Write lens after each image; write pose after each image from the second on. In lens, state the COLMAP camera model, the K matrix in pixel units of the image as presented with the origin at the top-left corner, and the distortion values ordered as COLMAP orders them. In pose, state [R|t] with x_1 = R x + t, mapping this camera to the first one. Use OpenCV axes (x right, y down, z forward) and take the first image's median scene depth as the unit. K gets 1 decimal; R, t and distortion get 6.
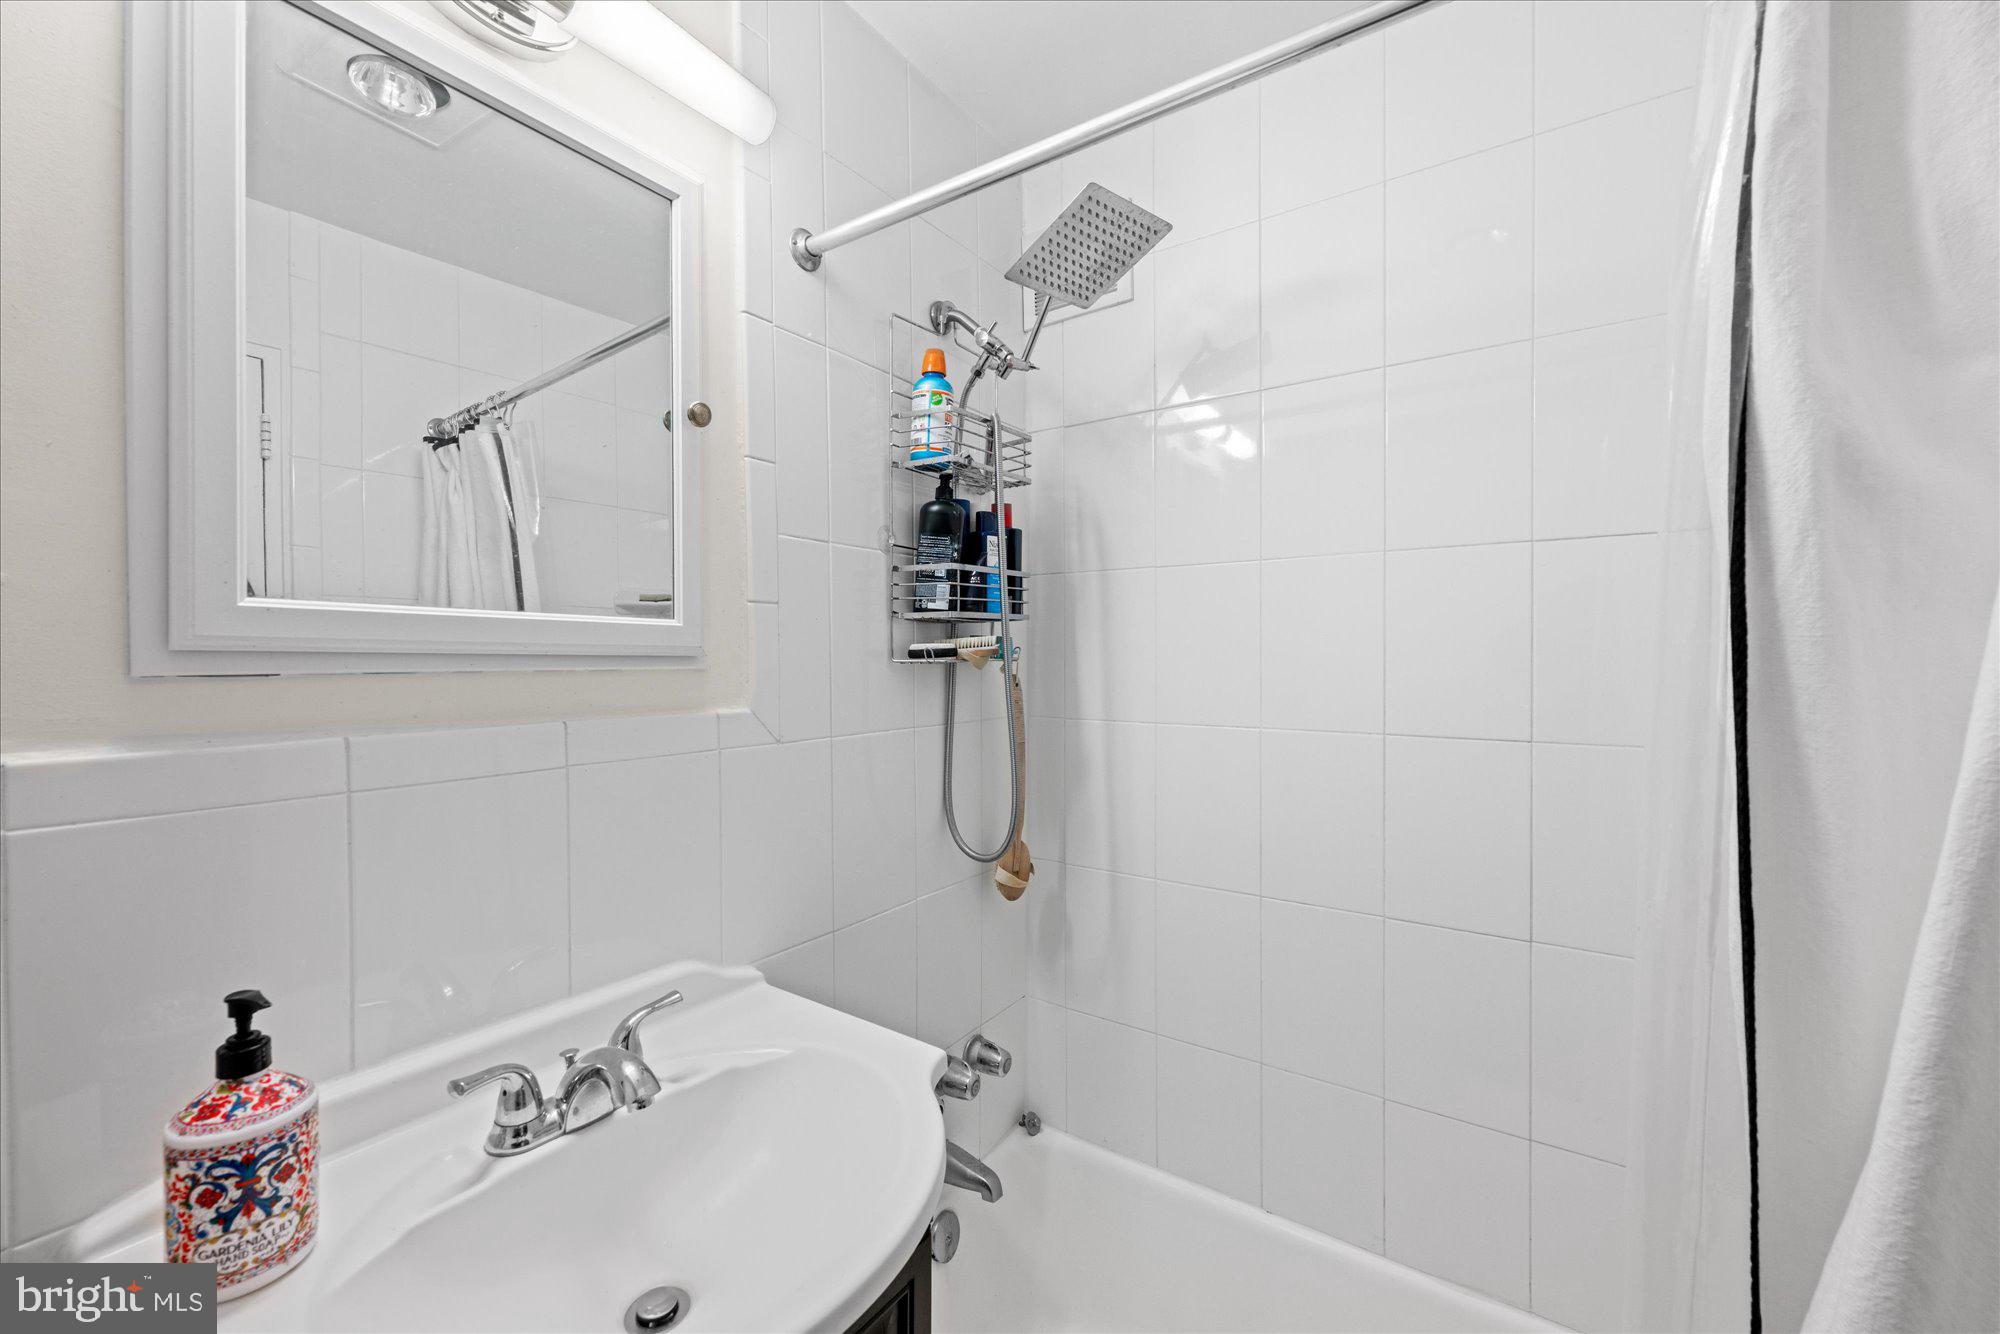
lens RADIAL K [[799.5, 0, 997.1], [0, 799.5, 664.6], [0, 0, 1]] dist [-0.000642, 0.000345]
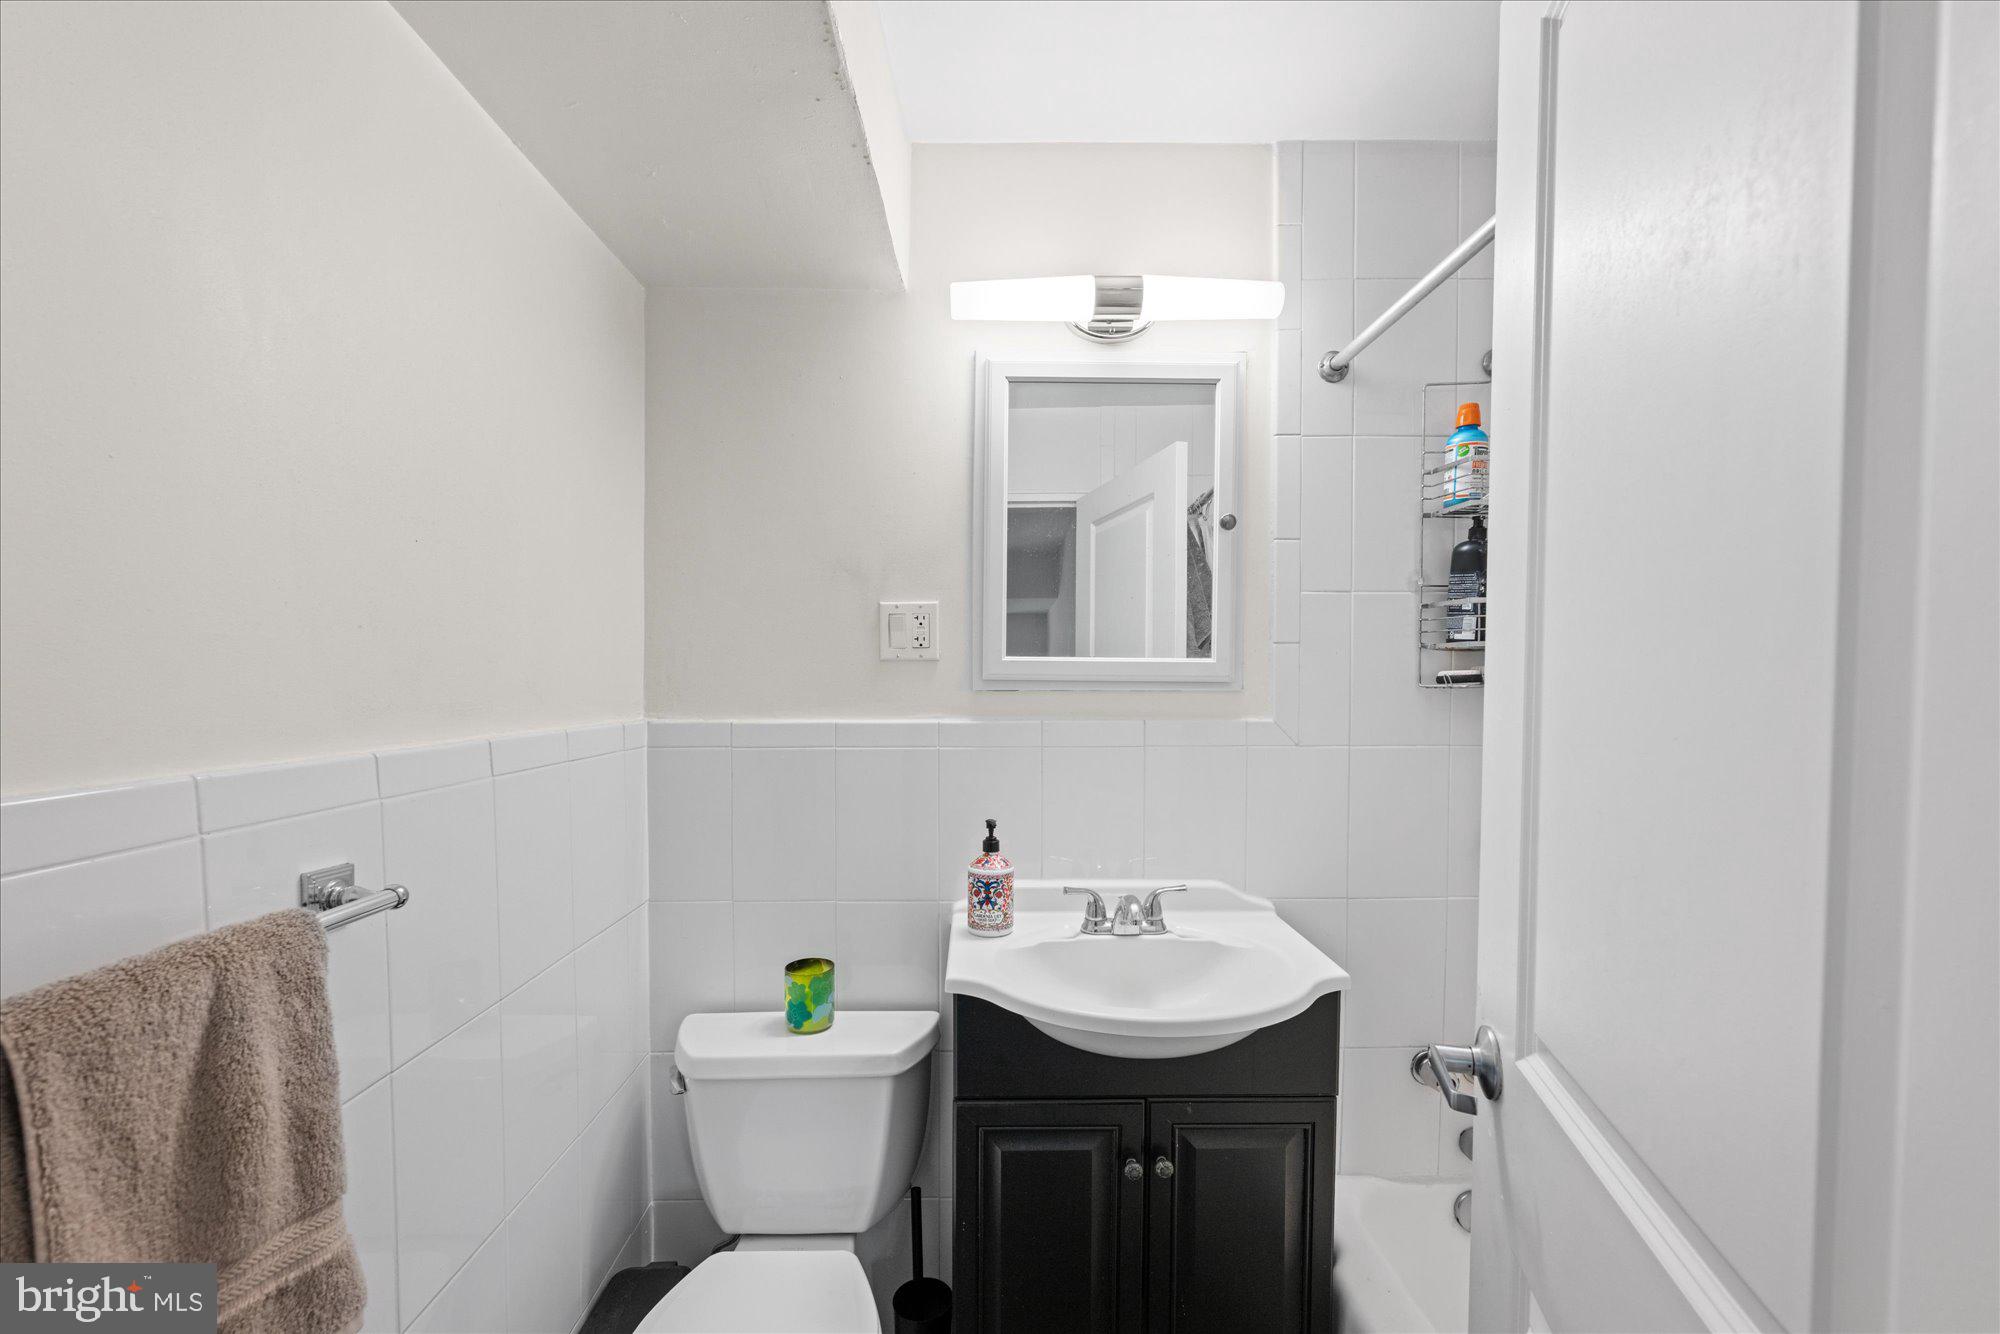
lens RADIAL K [[799.5, 0, 989.1], [0, 799.5, 706.5], [0, 0, 1]] dist [-0.000642, 0.000345]
pose [[0.570875, 0.030372, -0.820475, 0.468619], [-0.007729, 0.999470, 0.031621, -0.006670], [0.821001, -0.011710, 0.570807, -0.178773]]
